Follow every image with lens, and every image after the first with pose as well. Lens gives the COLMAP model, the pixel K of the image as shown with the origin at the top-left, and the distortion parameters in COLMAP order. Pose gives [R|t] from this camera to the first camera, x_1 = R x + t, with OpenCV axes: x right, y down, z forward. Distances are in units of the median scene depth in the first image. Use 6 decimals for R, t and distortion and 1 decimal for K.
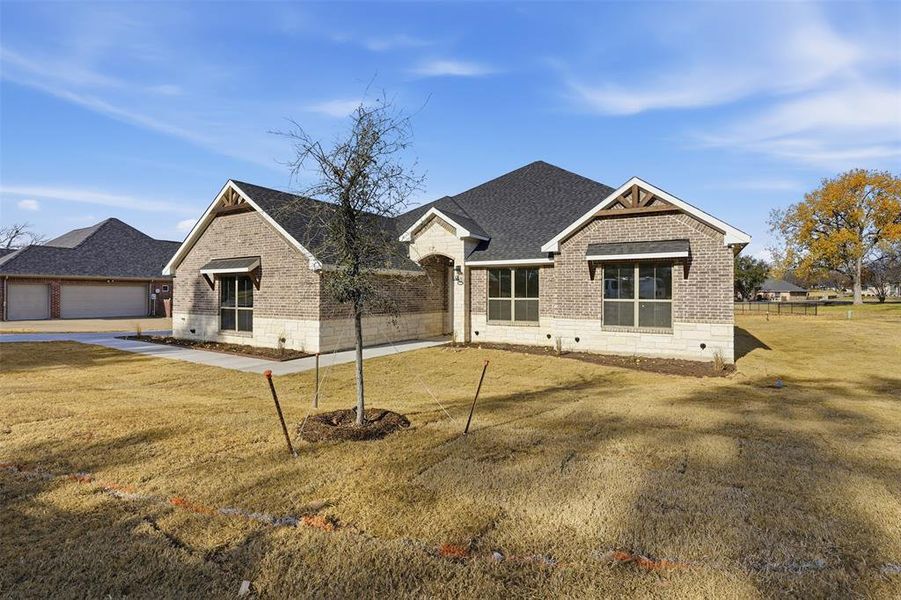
lens RADIAL K [[421.1, 0, 450.5], [0, 421.1, 300.0], [0, 0, 1]] dist [-0.060035, 0.019890]
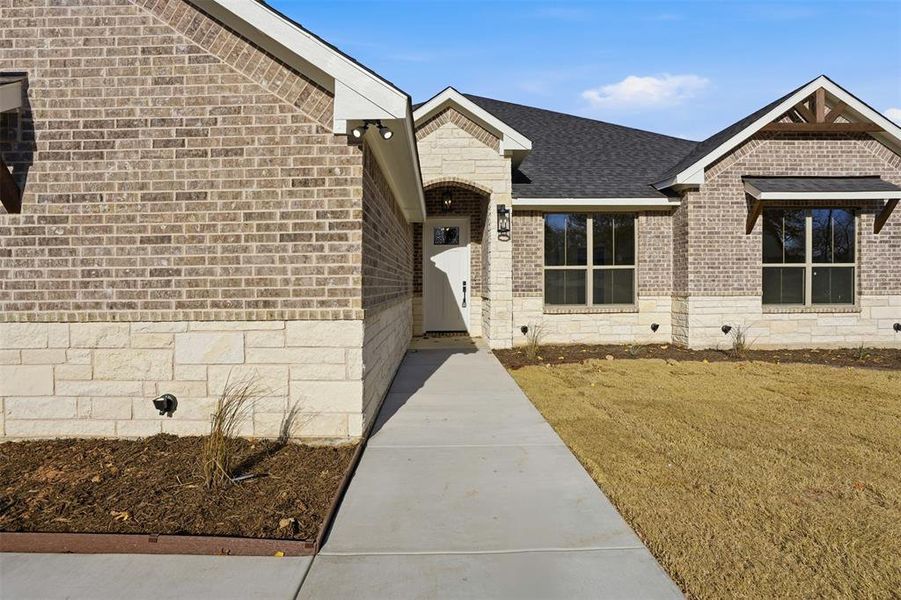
lens RADIAL K [[426.4, 0, 438.9], [0, 426.4, 289.9], [0, 0, 1]] dist [-0.056240, 0.020496]
pose [[0.866894, -0.015614, 0.498248, -0.357412], [0.016968, 0.999854, 0.001811, 0.026382], [-0.498203, 0.006884, 0.867033, 0.649331]]
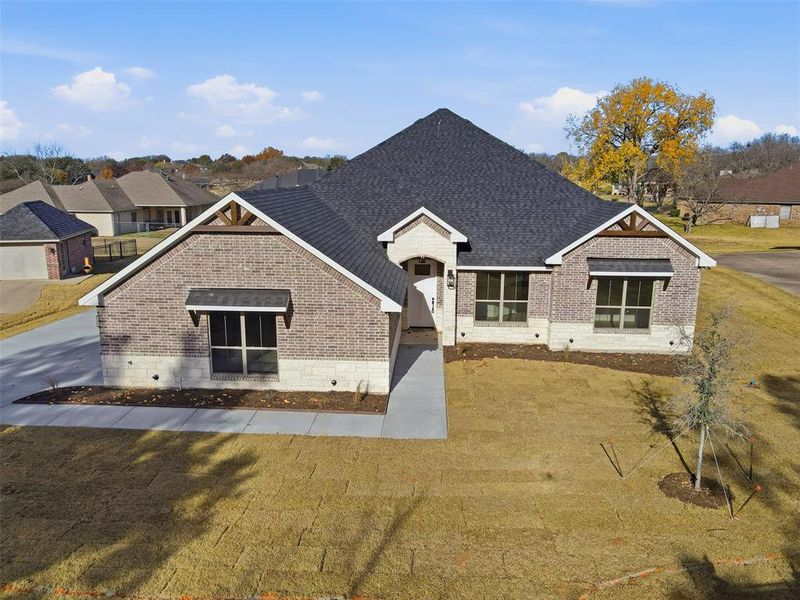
lens RADIAL K [[567.8, 0, 400.0], [0, 567.8, 300.0], [0, 0, 1]] dist [0.010695, 0.002534]
pose [[0.893461, -0.090101, 0.440010, -0.750010], [0.003397, 0.980999, 0.193981, -0.301814], [-0.449128, -0.171820, 0.876791, -0.118585]]
